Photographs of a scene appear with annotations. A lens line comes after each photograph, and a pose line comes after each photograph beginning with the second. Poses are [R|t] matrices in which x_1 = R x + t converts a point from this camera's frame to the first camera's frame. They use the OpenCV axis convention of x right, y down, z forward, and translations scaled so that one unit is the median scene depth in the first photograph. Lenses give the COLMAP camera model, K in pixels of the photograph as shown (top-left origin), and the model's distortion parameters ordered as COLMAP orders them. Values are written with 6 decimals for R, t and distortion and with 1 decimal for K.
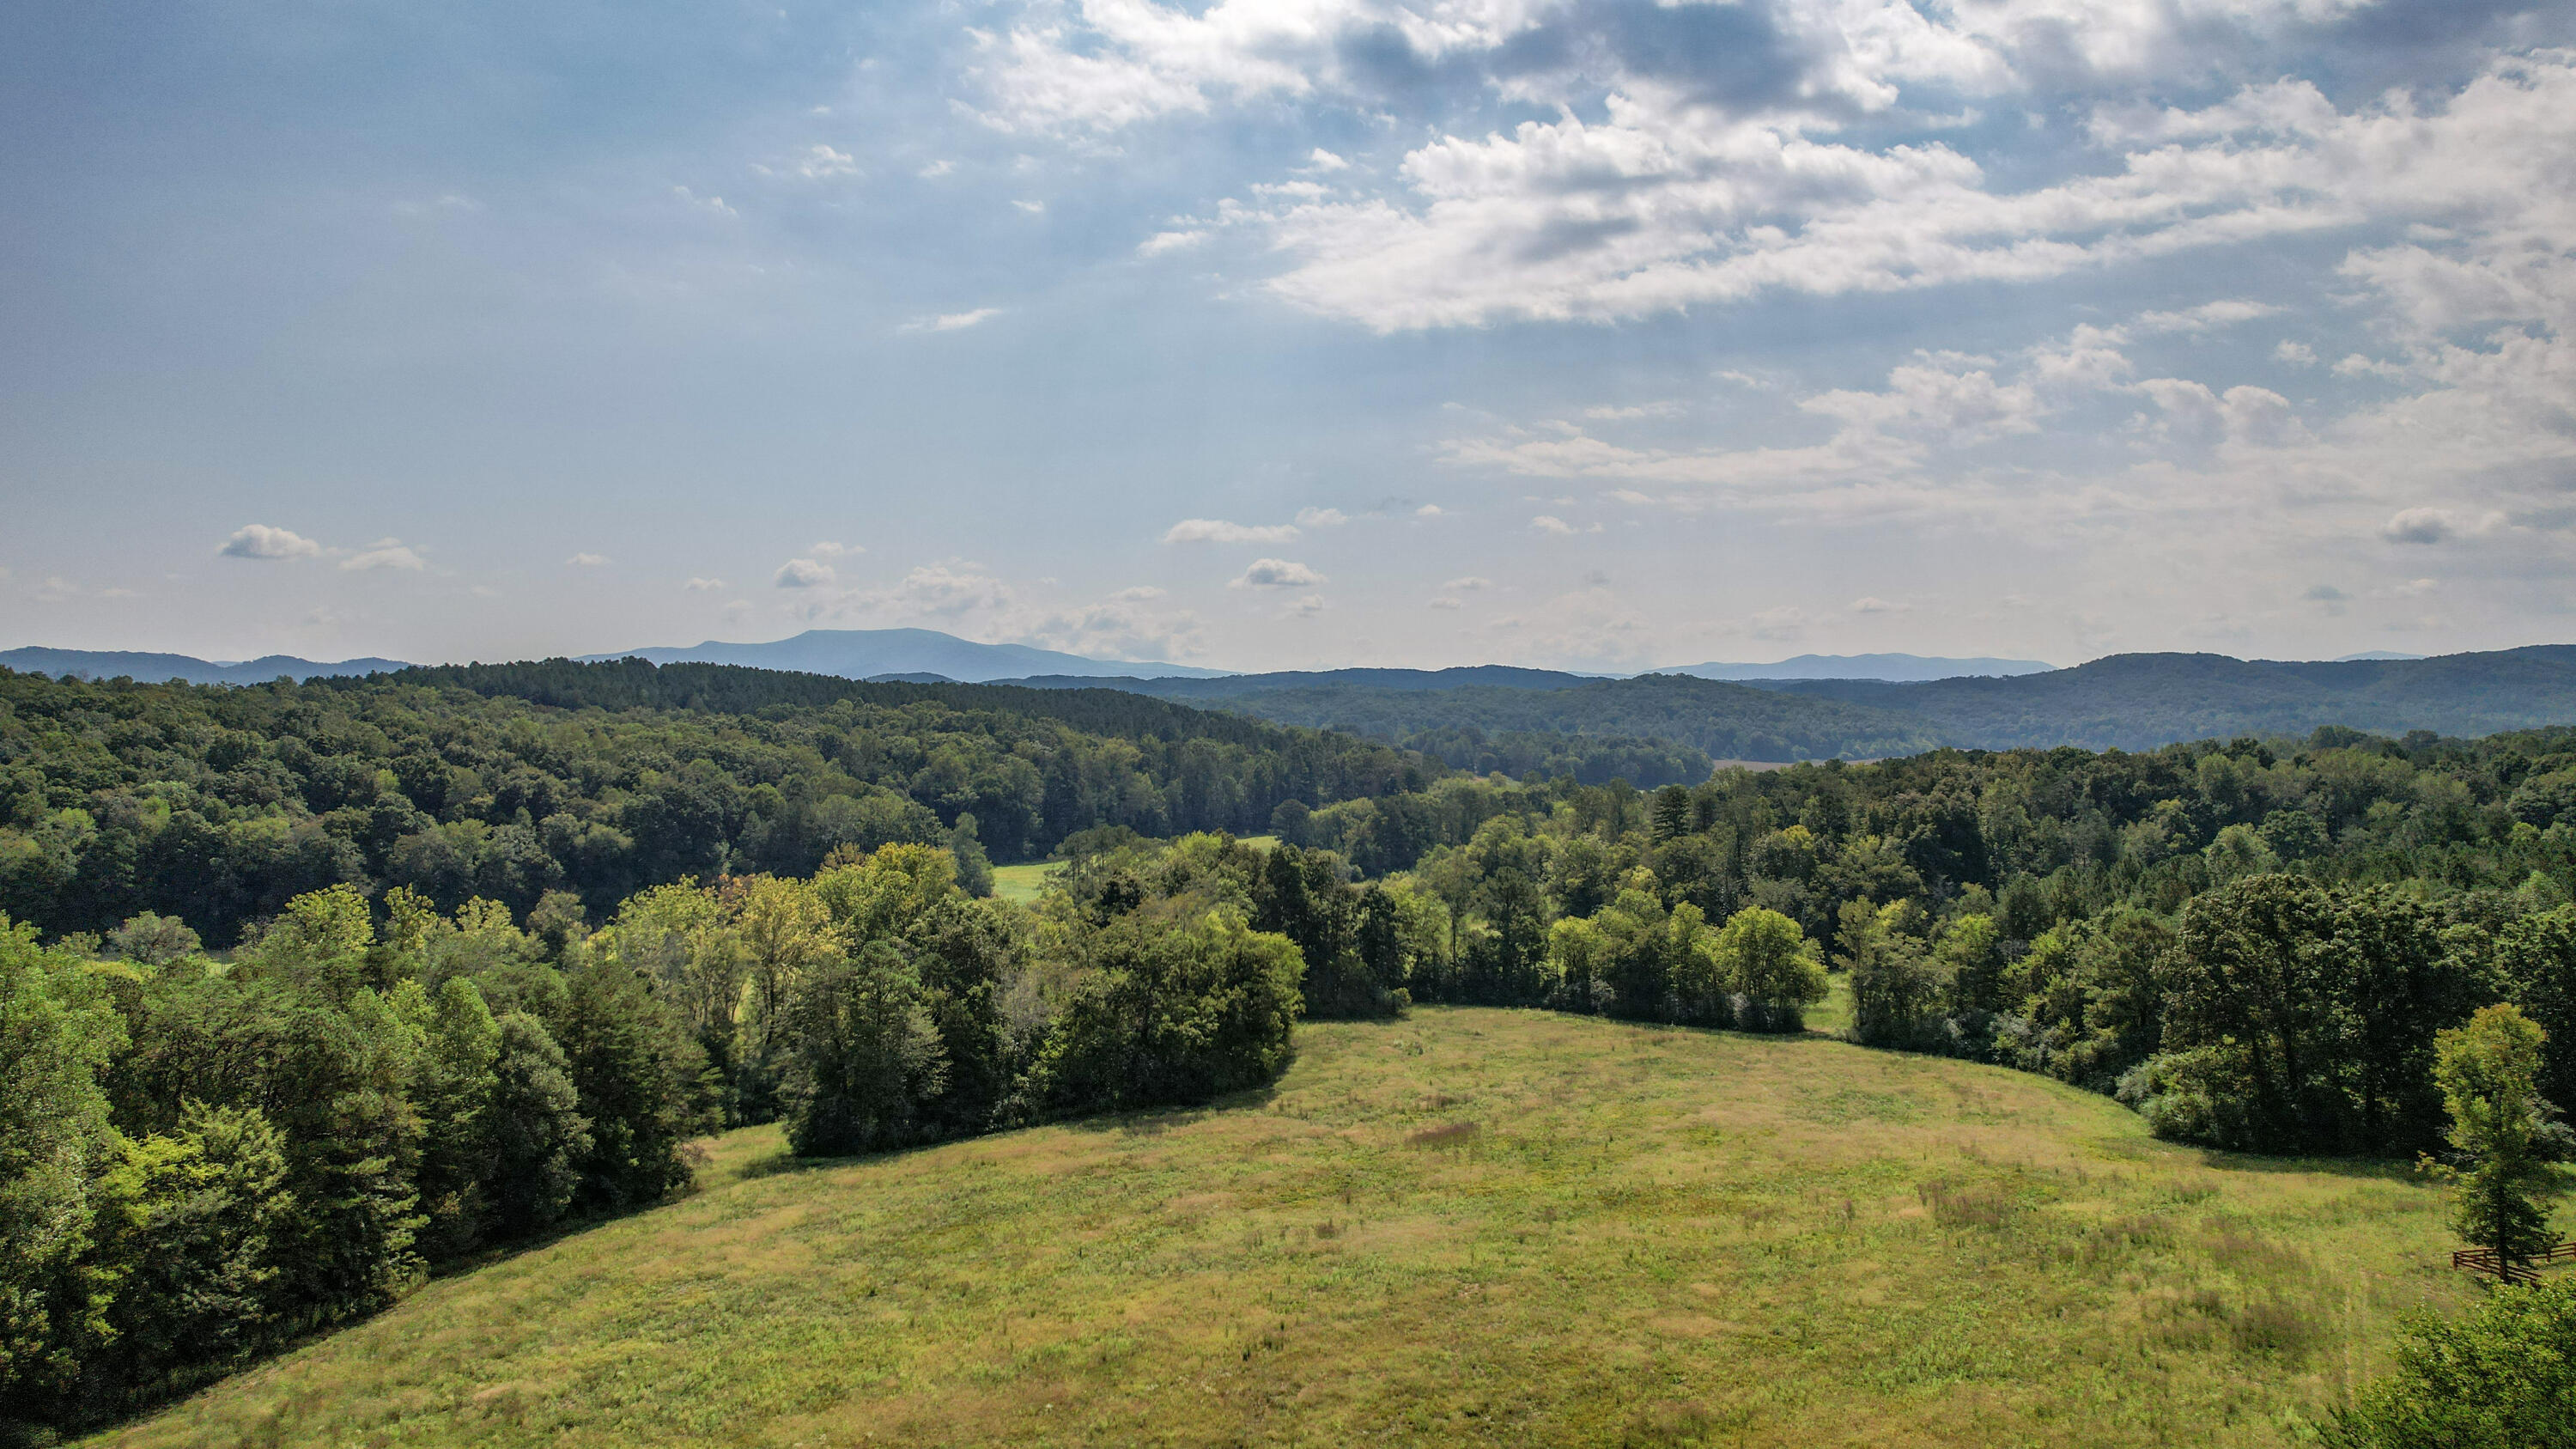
lens RADIAL K [[1638.7, 0, 1286.1], [0, 1638.7, 727.9], [0, 0, 1]] dist [-0.076487, 0.067311]
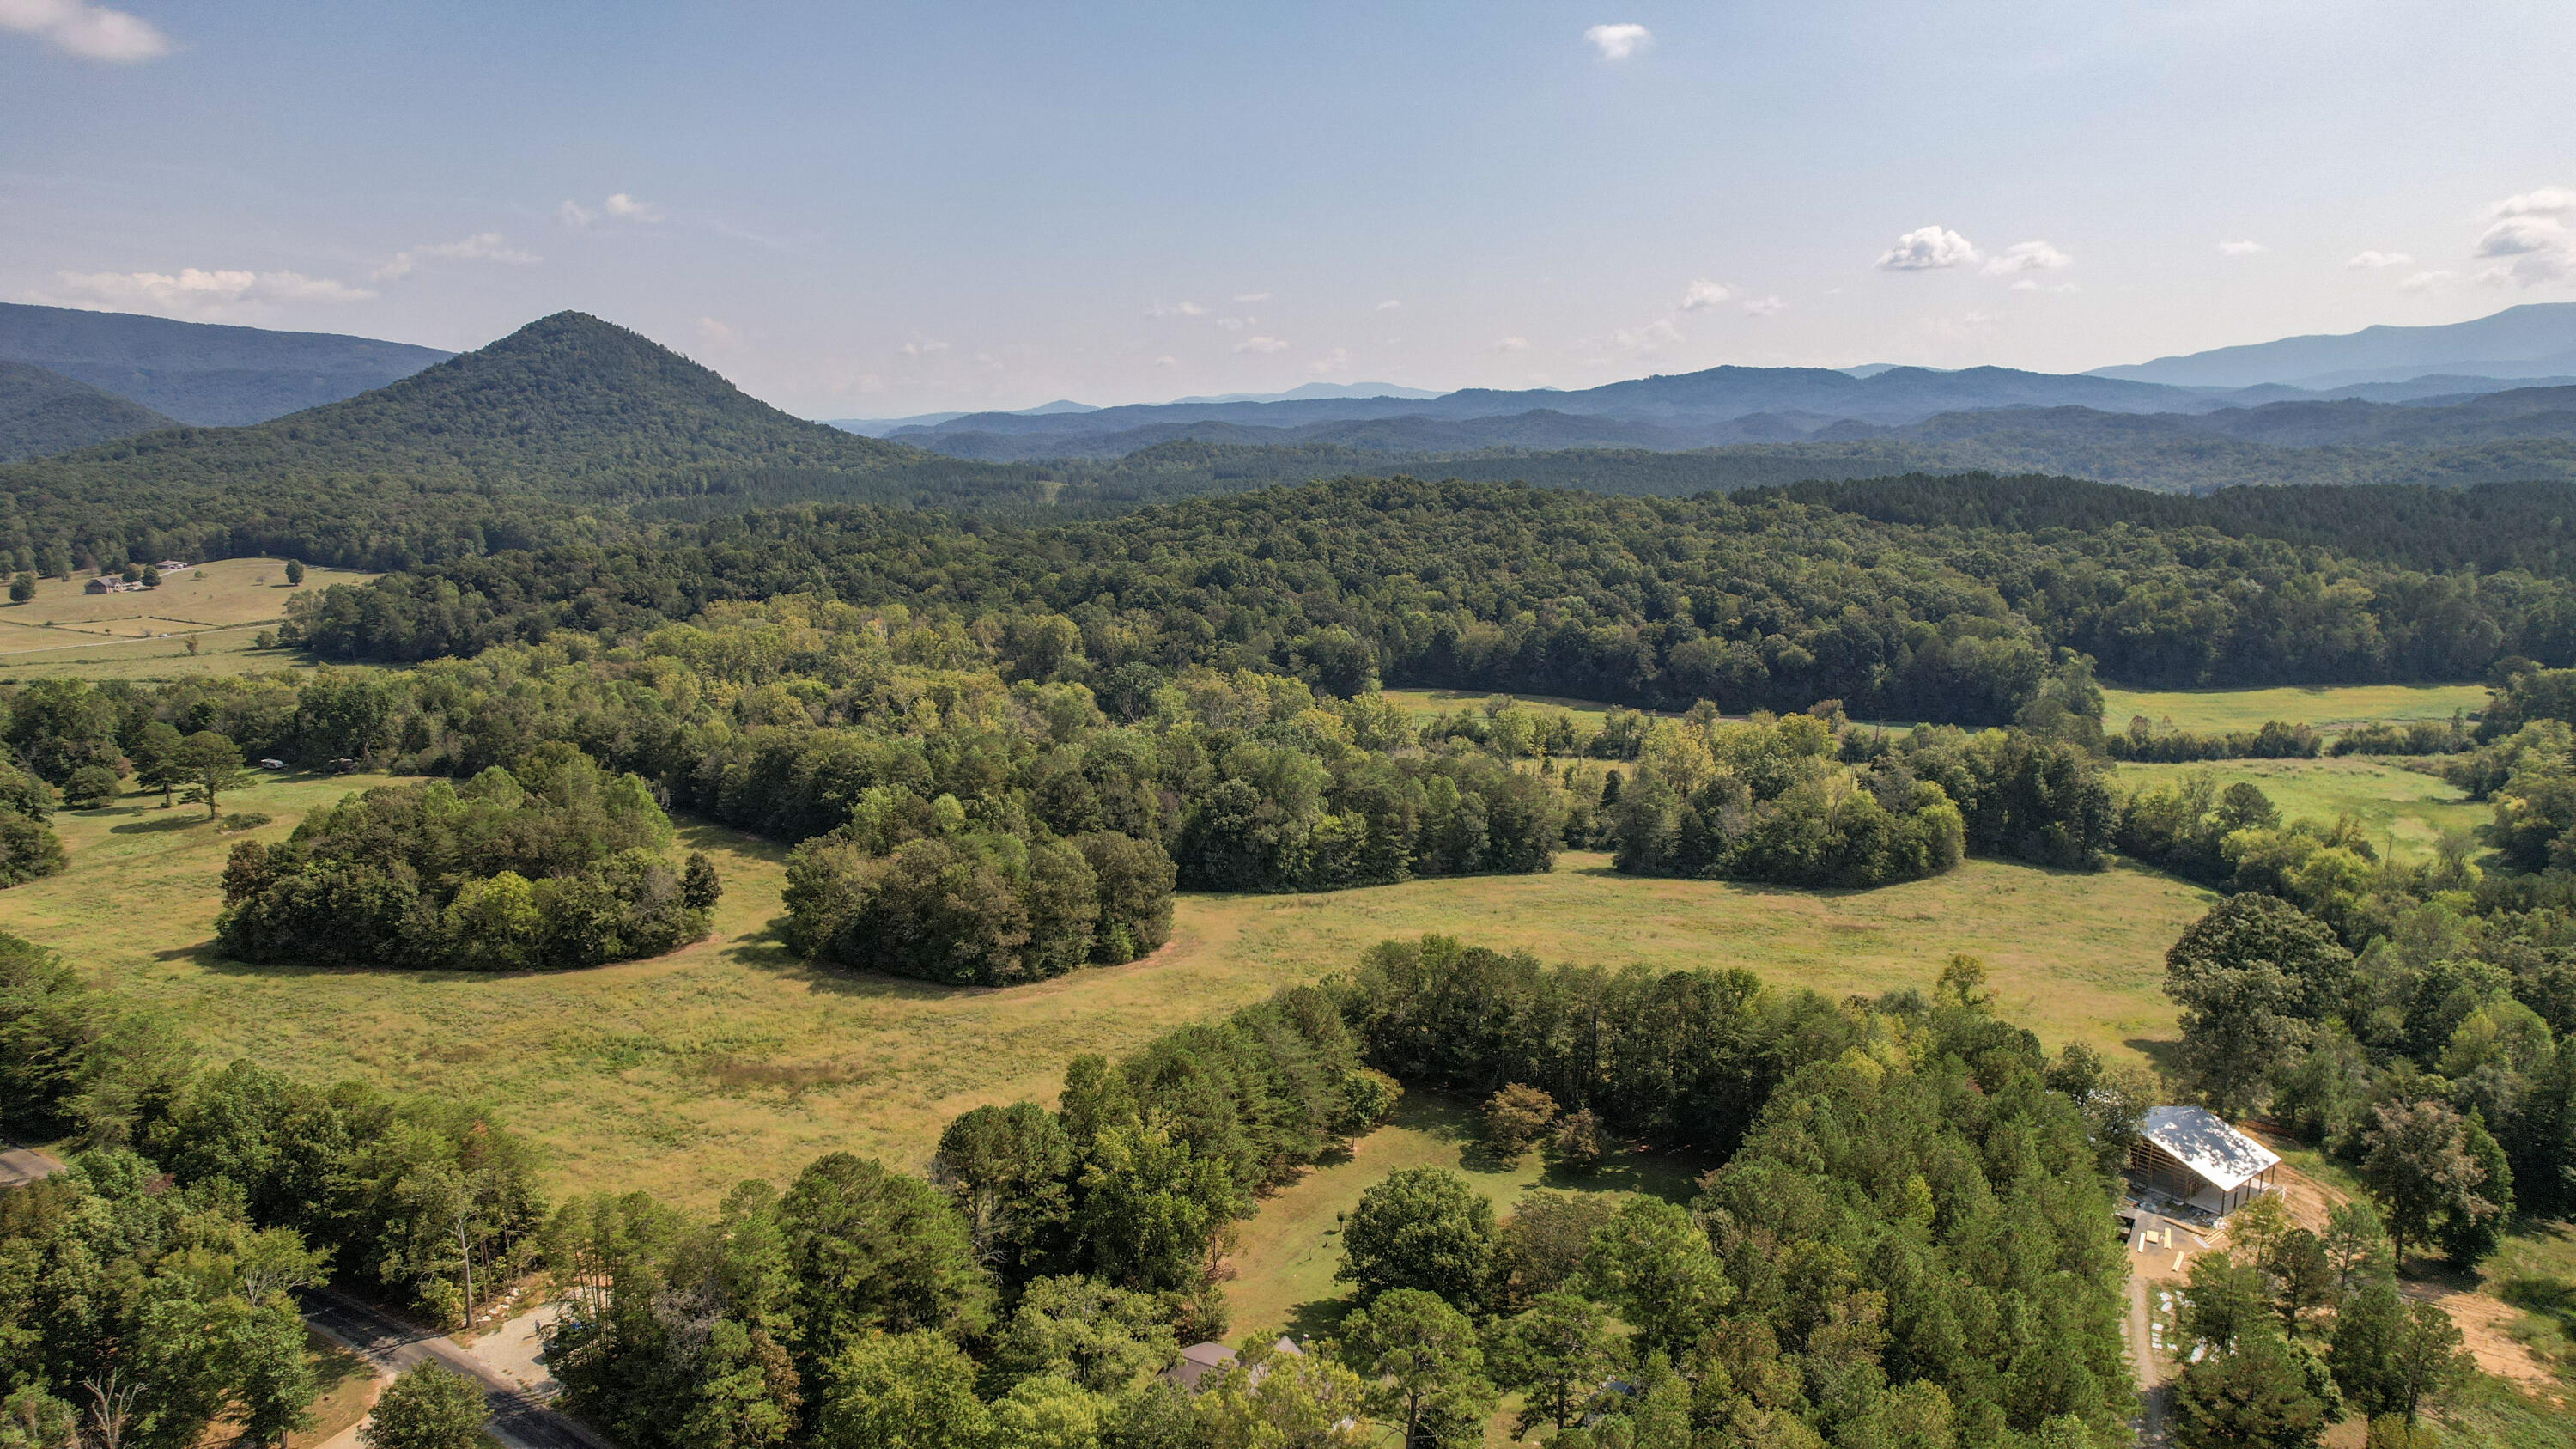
lens RADIAL K [[1638.7, 0, 1286.1], [0, 1638.7, 727.9], [0, 0, 1]] dist [-0.076487, 0.067311]
pose [[0.594897, 0.146525, -0.790334, 0.829845], [0.004722, 0.982591, 0.185723, -0.244620], [0.803788, -0.114218, 0.583849, -0.459104]]
